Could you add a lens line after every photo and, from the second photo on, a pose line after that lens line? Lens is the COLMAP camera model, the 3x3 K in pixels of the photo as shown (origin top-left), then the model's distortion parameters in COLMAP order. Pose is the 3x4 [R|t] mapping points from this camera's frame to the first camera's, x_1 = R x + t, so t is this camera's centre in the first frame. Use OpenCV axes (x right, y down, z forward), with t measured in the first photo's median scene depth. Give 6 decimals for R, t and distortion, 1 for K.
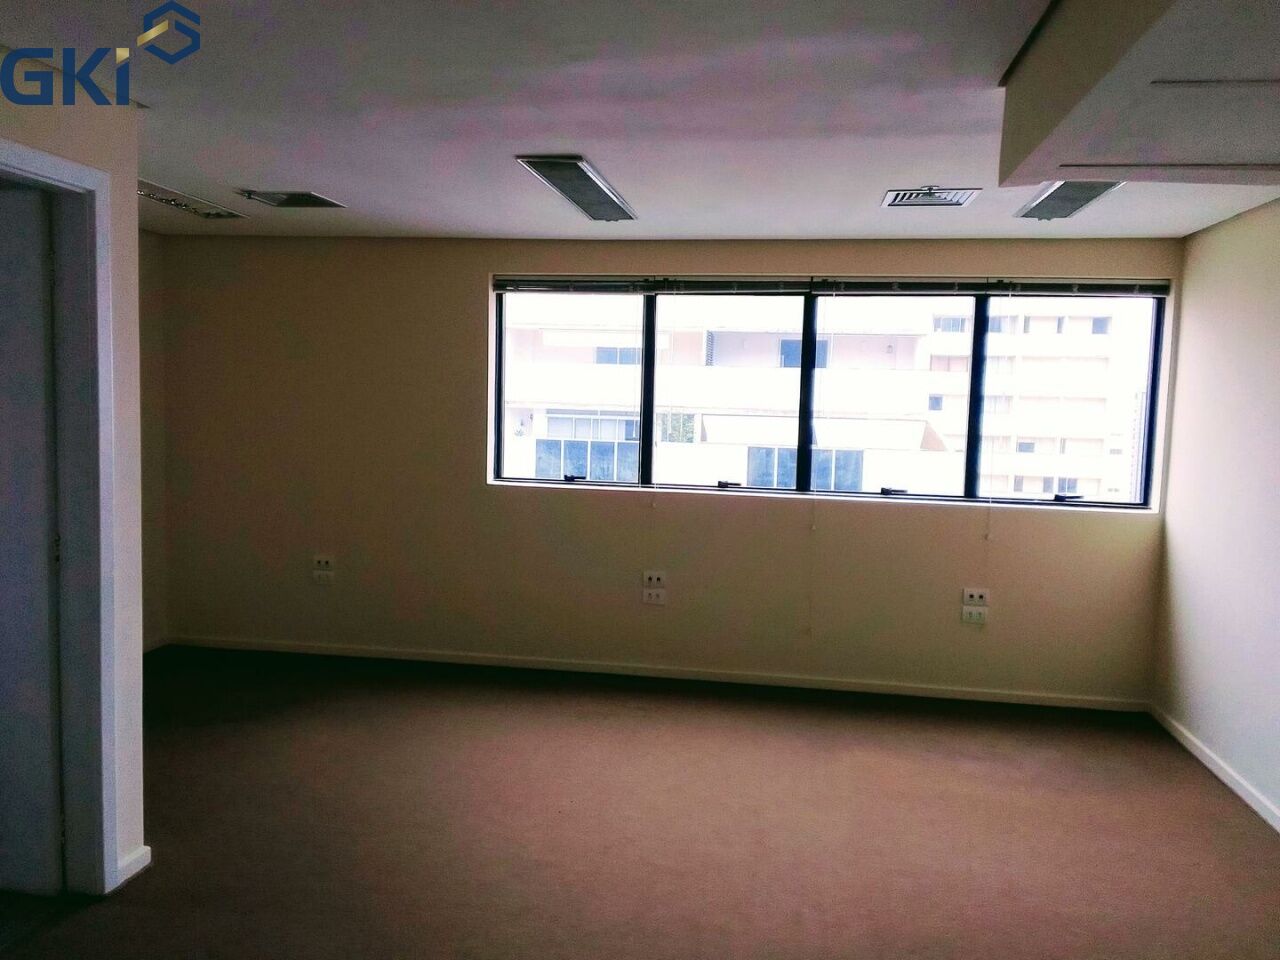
lens RADIAL K [[1003.9, 0, 640.0], [0, 1003.9, 480.0], [0, 0, 1]] dist [0.087023, -0.175931]
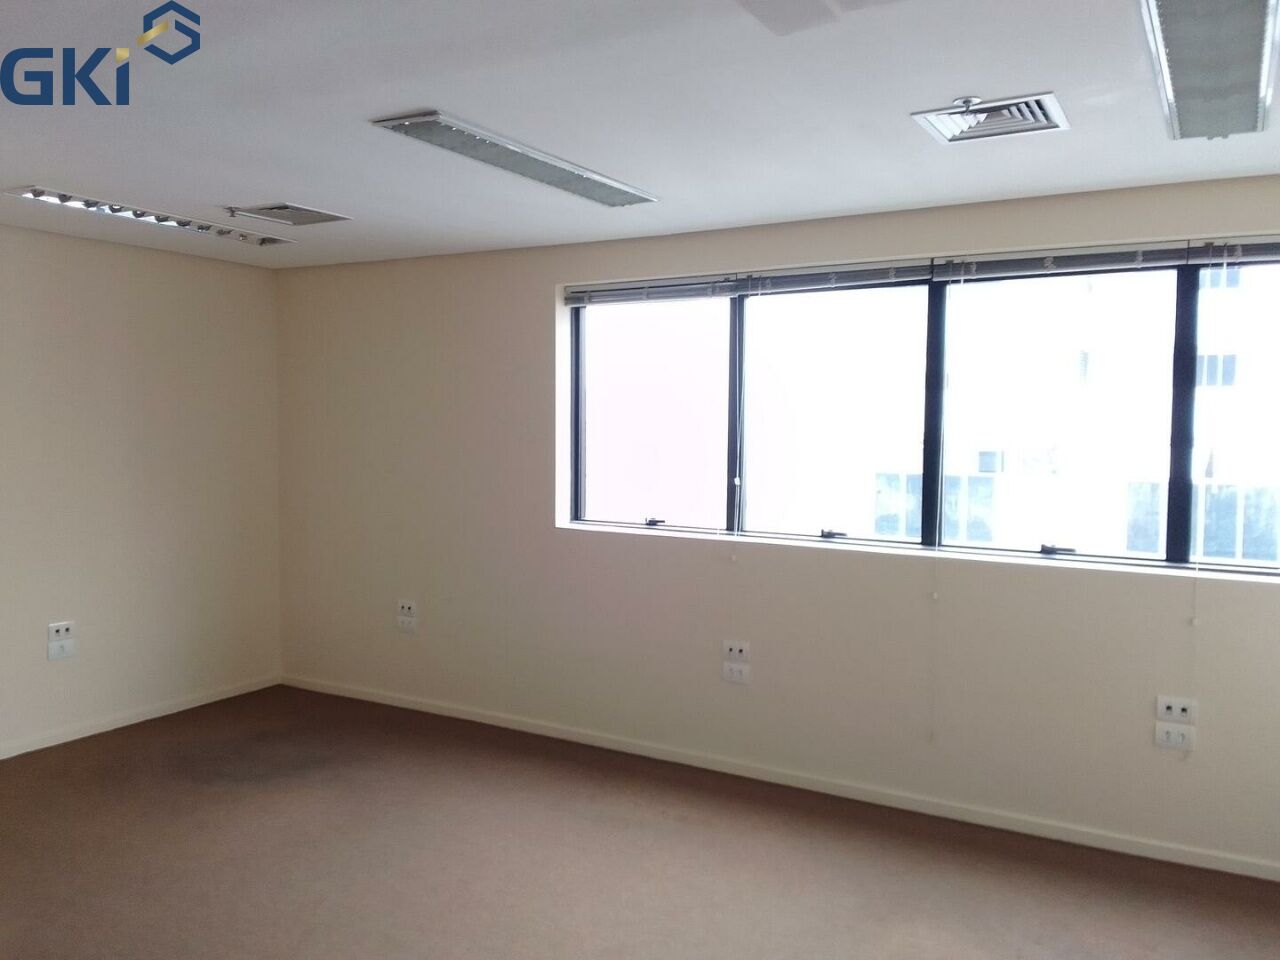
lens RADIAL K [[1003.9, 0, 640.0], [0, 1003.9, 480.0], [0, 0, 1]] dist [0.087023, -0.175931]
pose [[0.931404, 0.003083, -0.363975, 0.236871], [-0.014642, 0.999472, -0.029002, -0.012763], [0.363694, 0.032342, 0.930957, 0.226564]]
